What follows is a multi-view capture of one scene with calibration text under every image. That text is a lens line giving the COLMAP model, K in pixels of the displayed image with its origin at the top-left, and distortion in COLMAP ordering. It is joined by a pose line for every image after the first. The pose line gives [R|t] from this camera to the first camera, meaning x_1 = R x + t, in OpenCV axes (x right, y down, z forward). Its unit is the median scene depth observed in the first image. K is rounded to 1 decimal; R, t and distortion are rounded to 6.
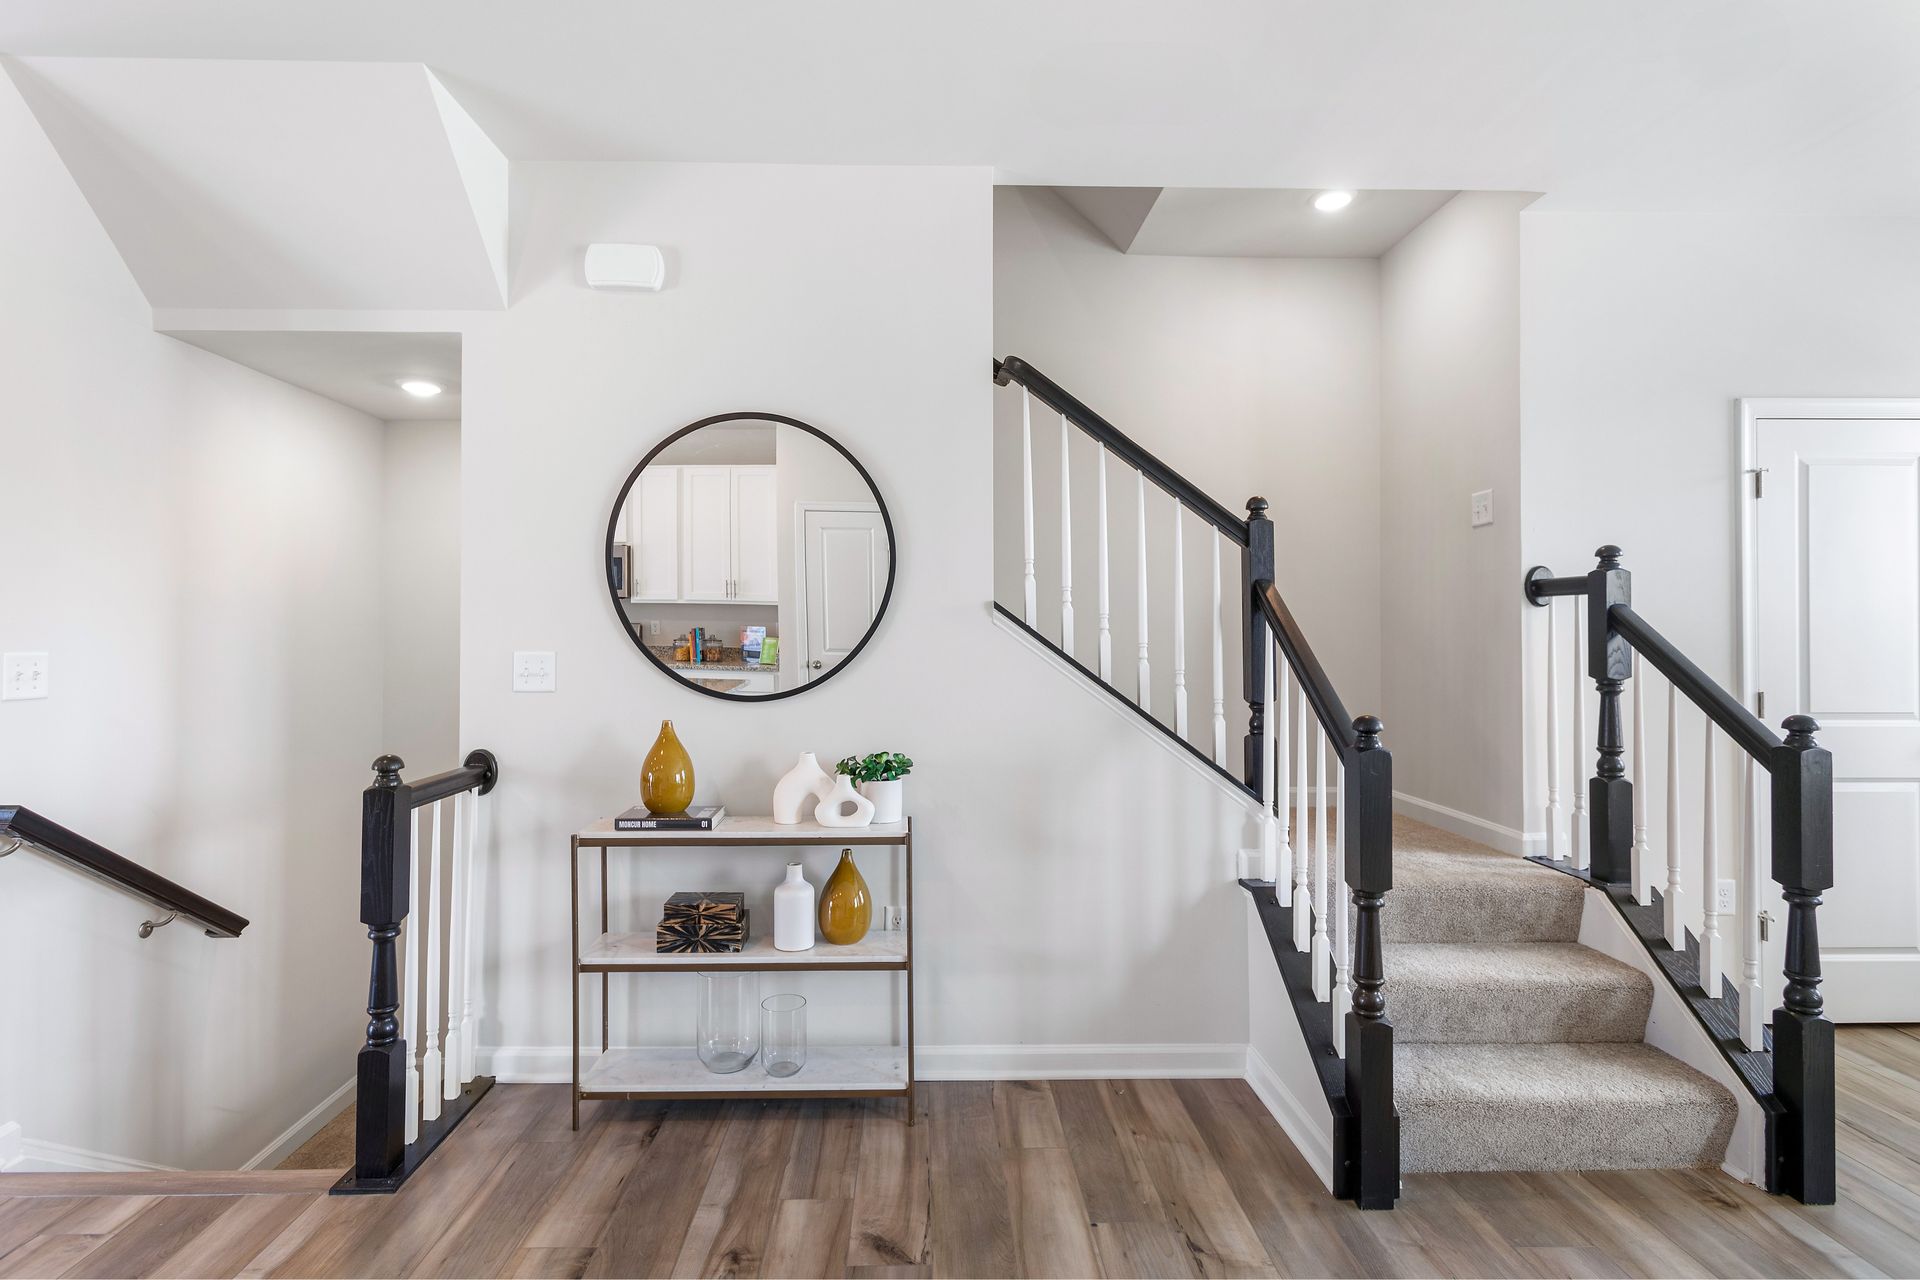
lens RADIAL K [[896.6, 0, 960.0], [0, 896.6, 640.0], [0, 0, 1]] dist [-0.000900, -0.000025]
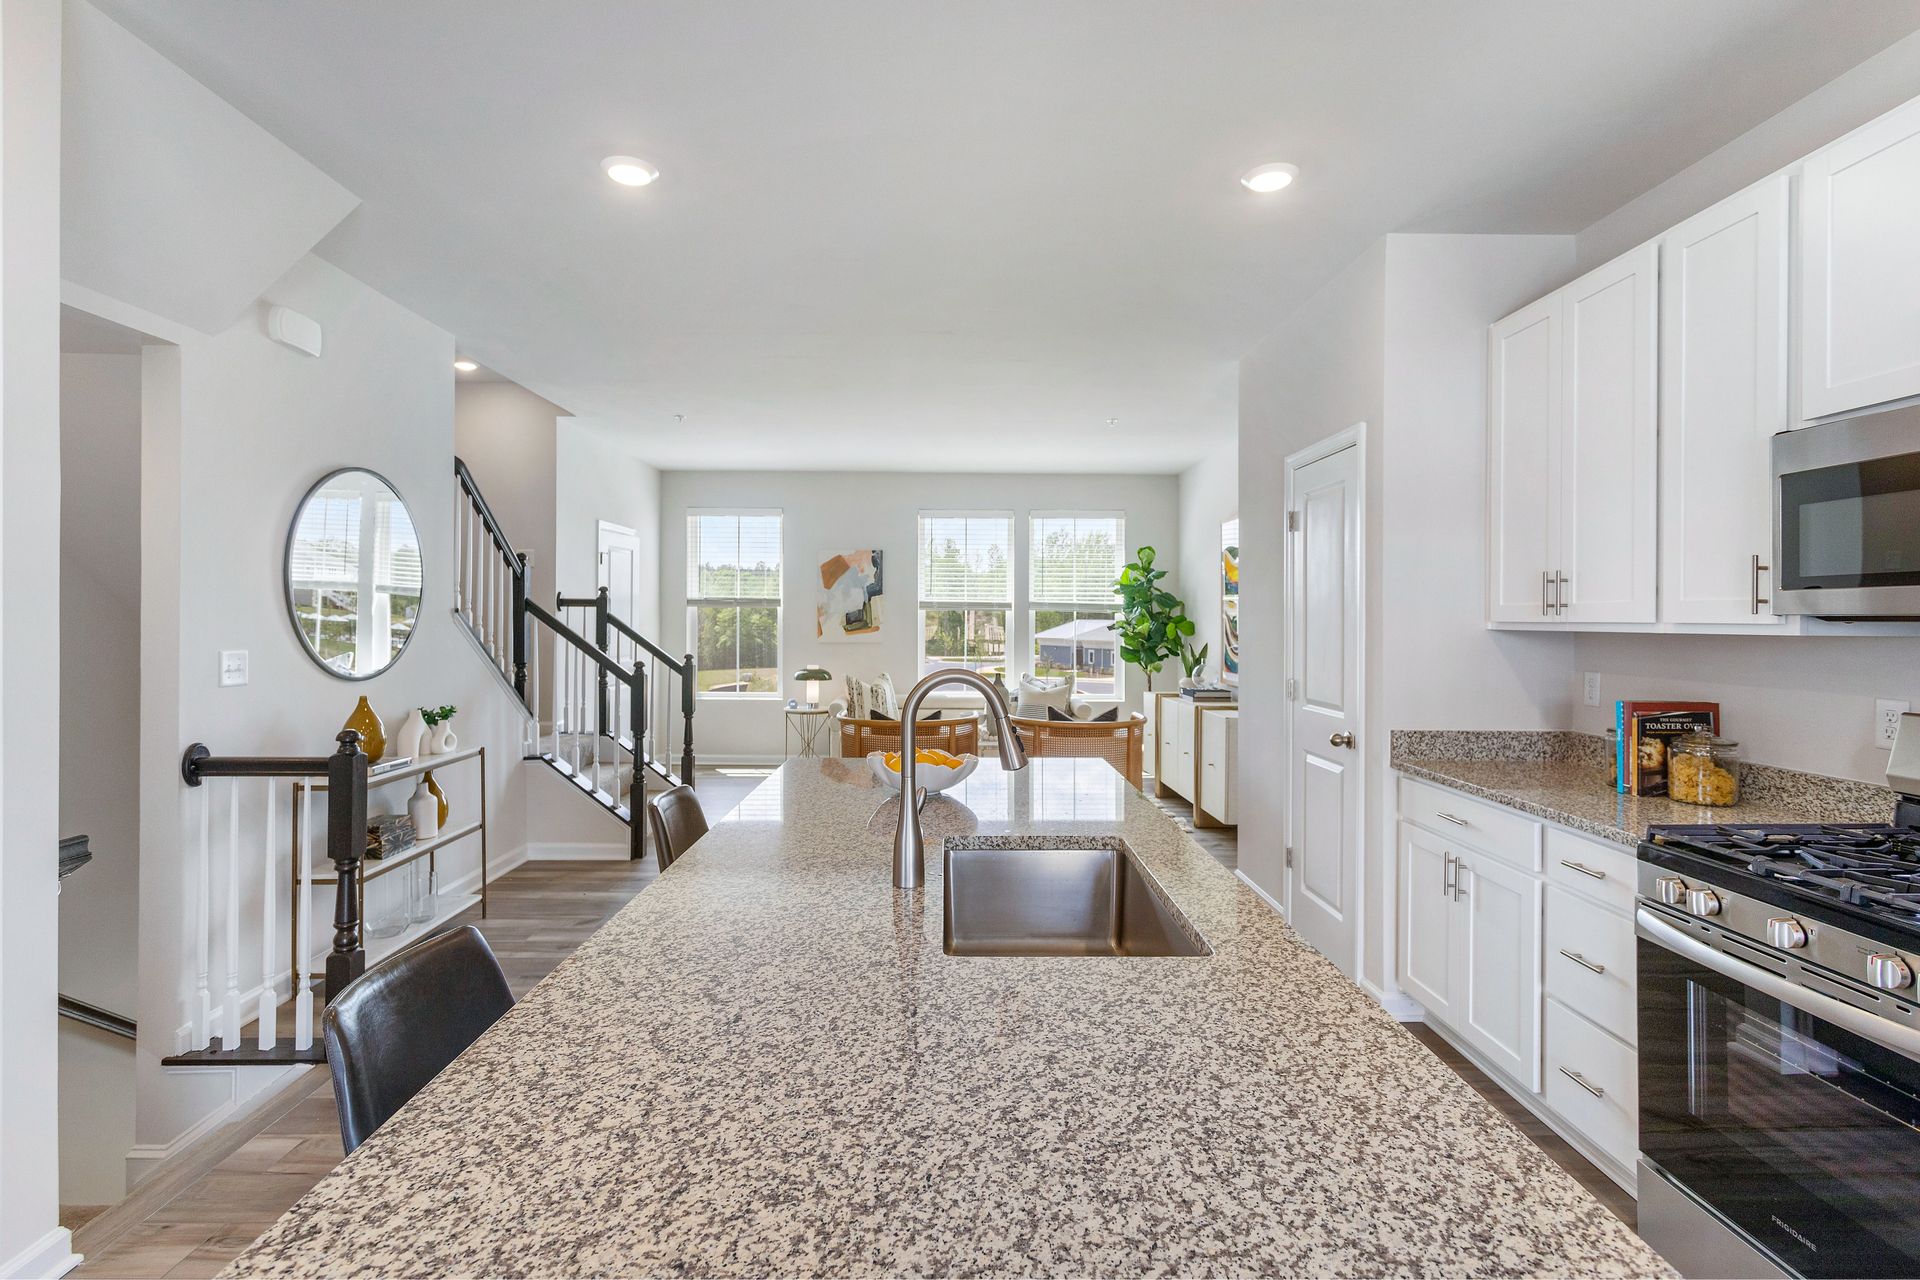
lens RADIAL K [[914.3, 0, 948.7], [0, 914.3, 607.3], [0, 0, 1]] dist [-0.000800, 0.000158]
pose [[0.017113, 0.010316, 0.999800, -1.614092], [-0.008608, 0.999911, -0.010170, -0.037096], [-0.999816, -0.008432, 0.017201, 0.083985]]
